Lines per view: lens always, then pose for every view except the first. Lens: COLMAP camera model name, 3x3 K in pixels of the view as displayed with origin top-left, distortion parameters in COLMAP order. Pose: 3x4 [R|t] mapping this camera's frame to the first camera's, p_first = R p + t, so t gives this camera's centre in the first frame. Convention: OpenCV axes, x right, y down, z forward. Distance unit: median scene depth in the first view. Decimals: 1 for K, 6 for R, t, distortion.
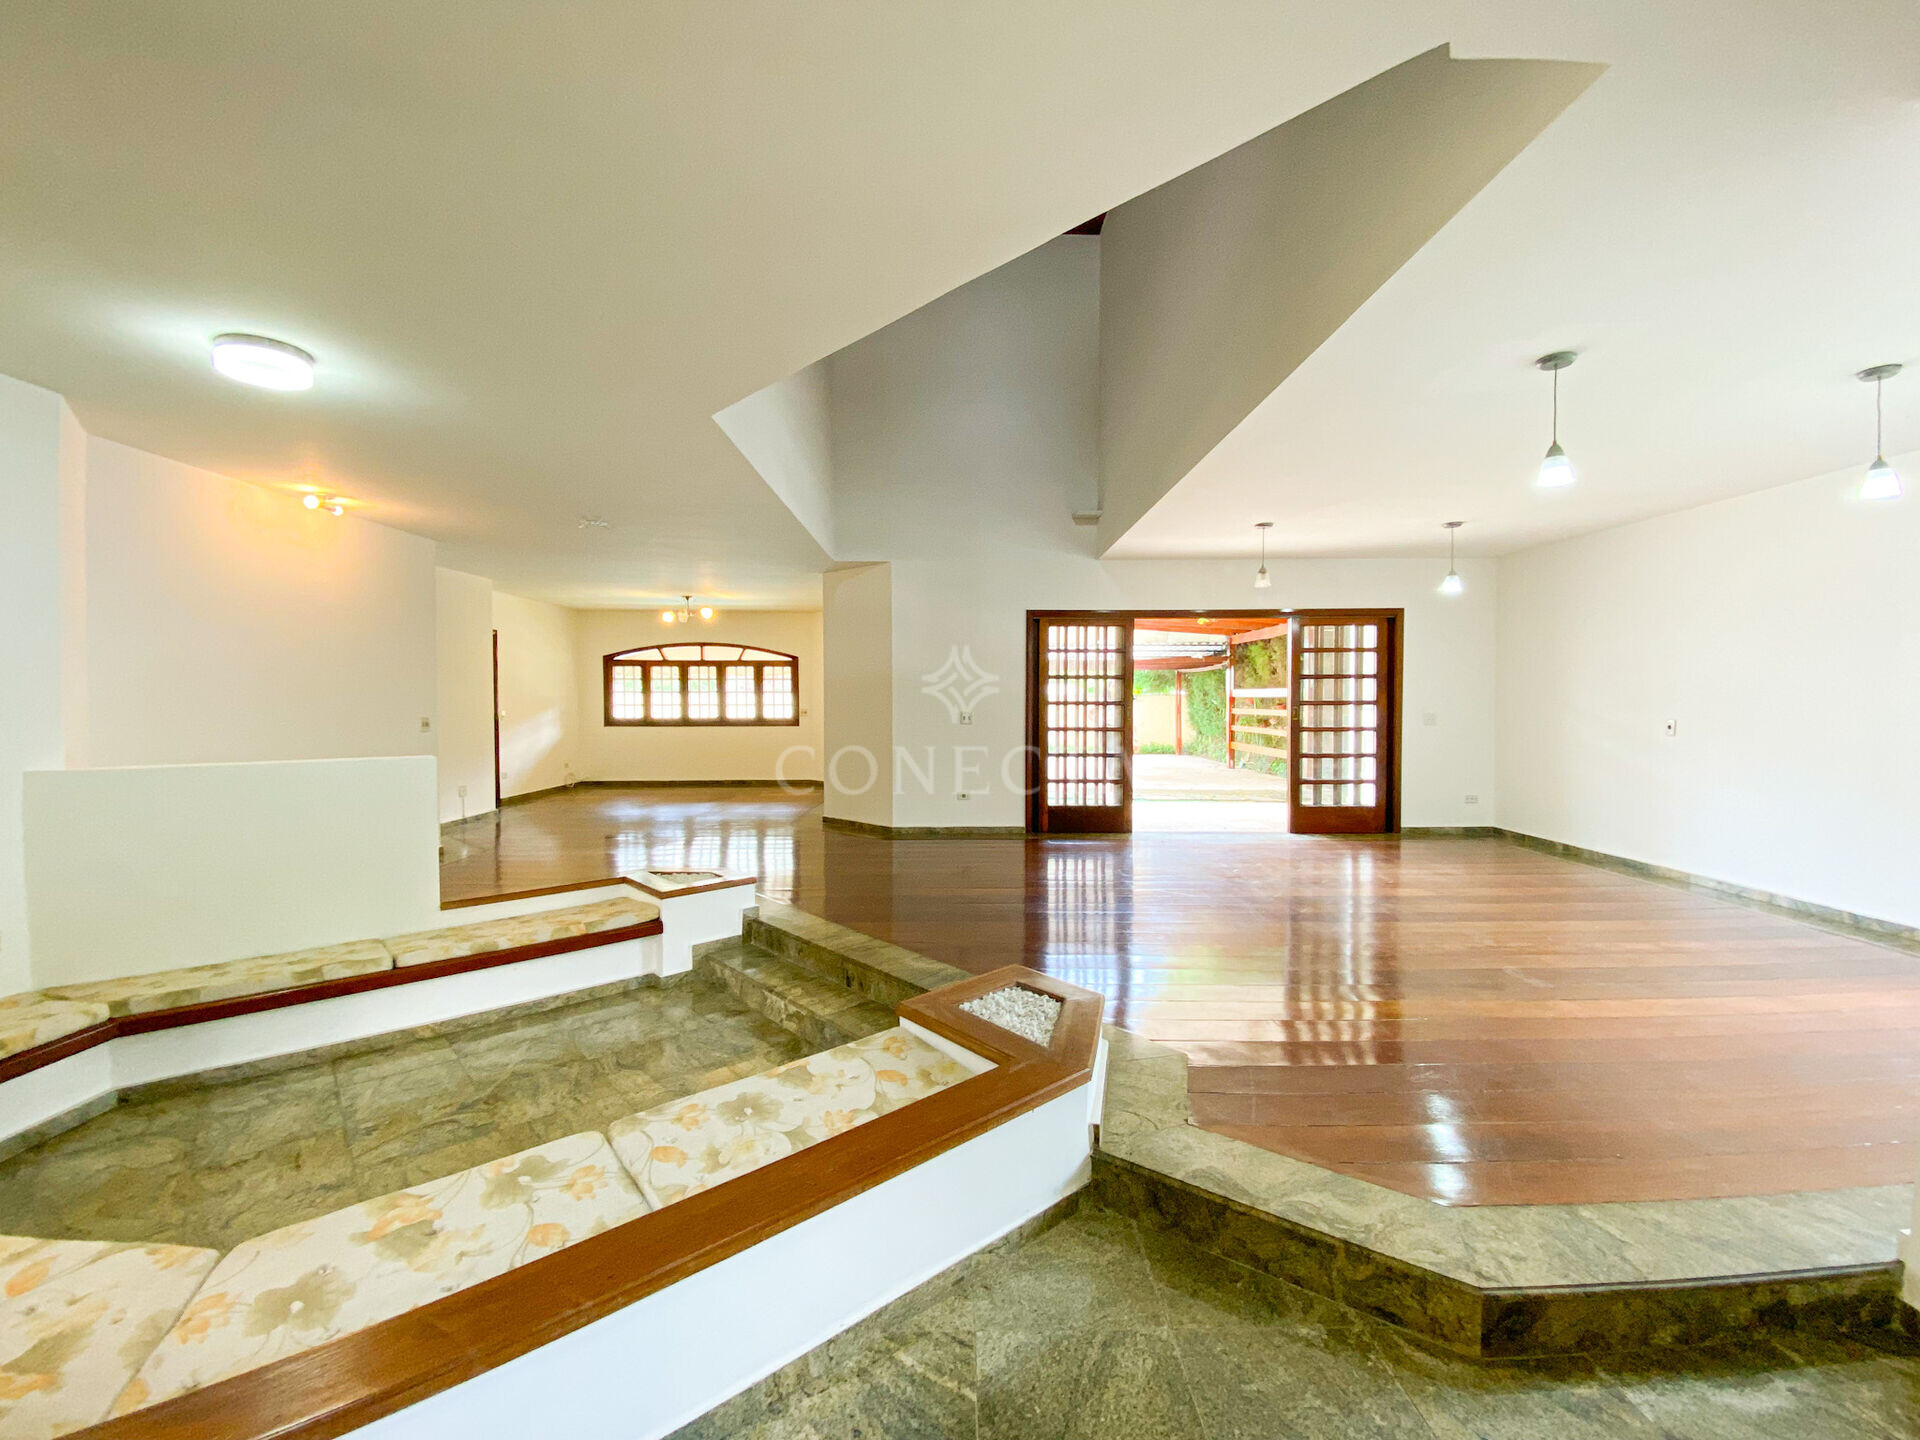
lens RADIAL K [[759.0, 0, 960.0], [0, 759.0, 720.0], [0, 0, 1]] dist [-0.002253, -0.000317]
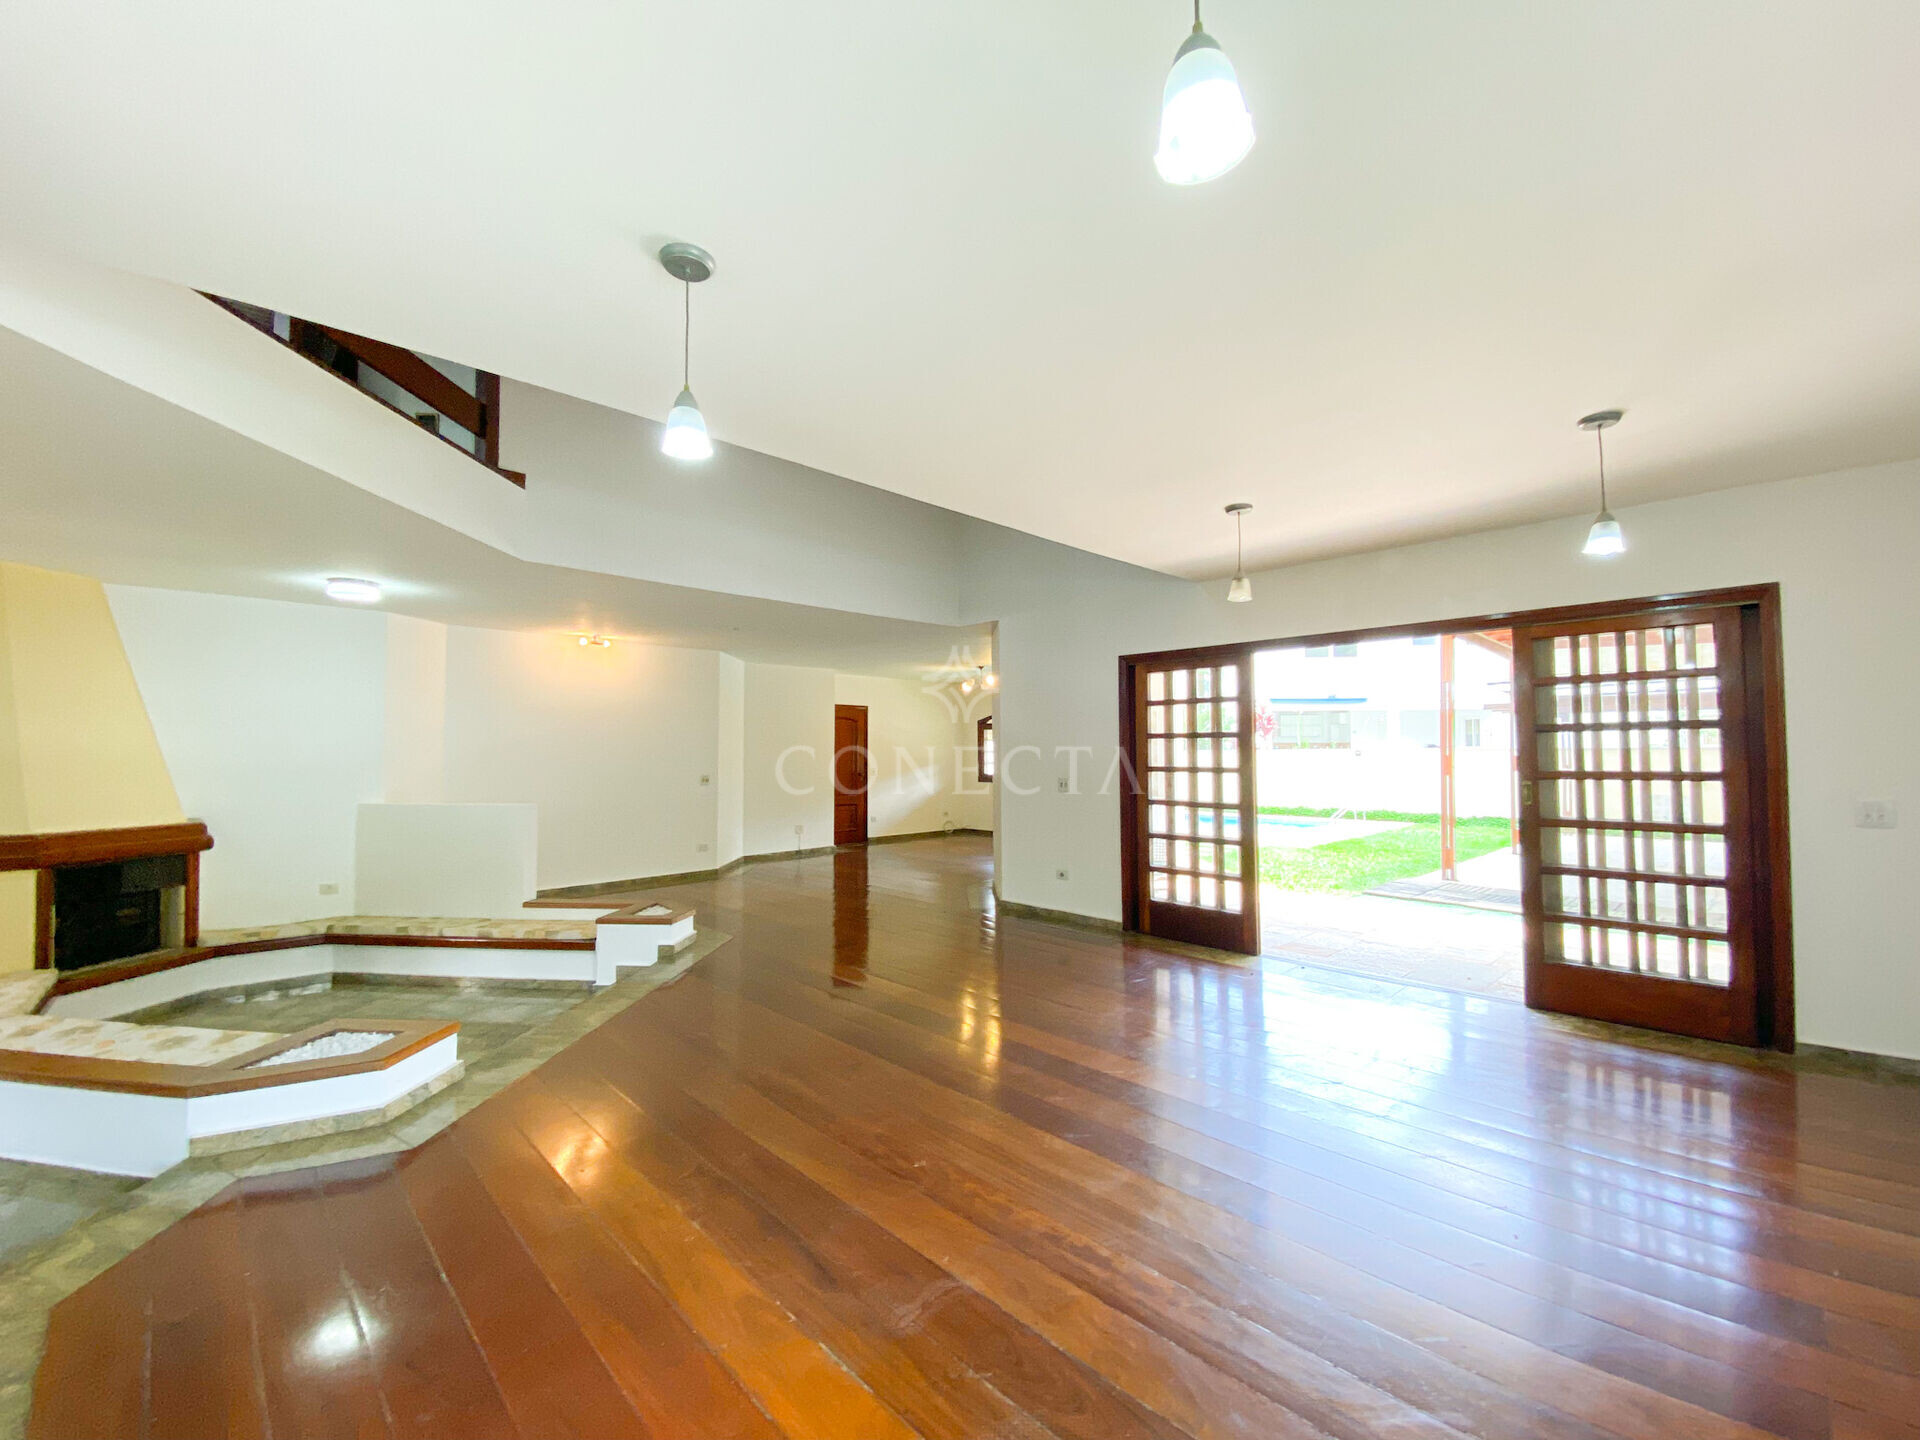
lens RADIAL K [[773.2, 0, 966.4], [0, 773.2, 724.8], [0, 0, 1]] dist [-0.018135, -0.000143]
pose [[0.696269, -0.028231, -0.717226, 0.565063], [-0.012074, 0.998624, -0.051029, -0.025431], [0.717679, 0.044190, 0.694970, 0.298134]]
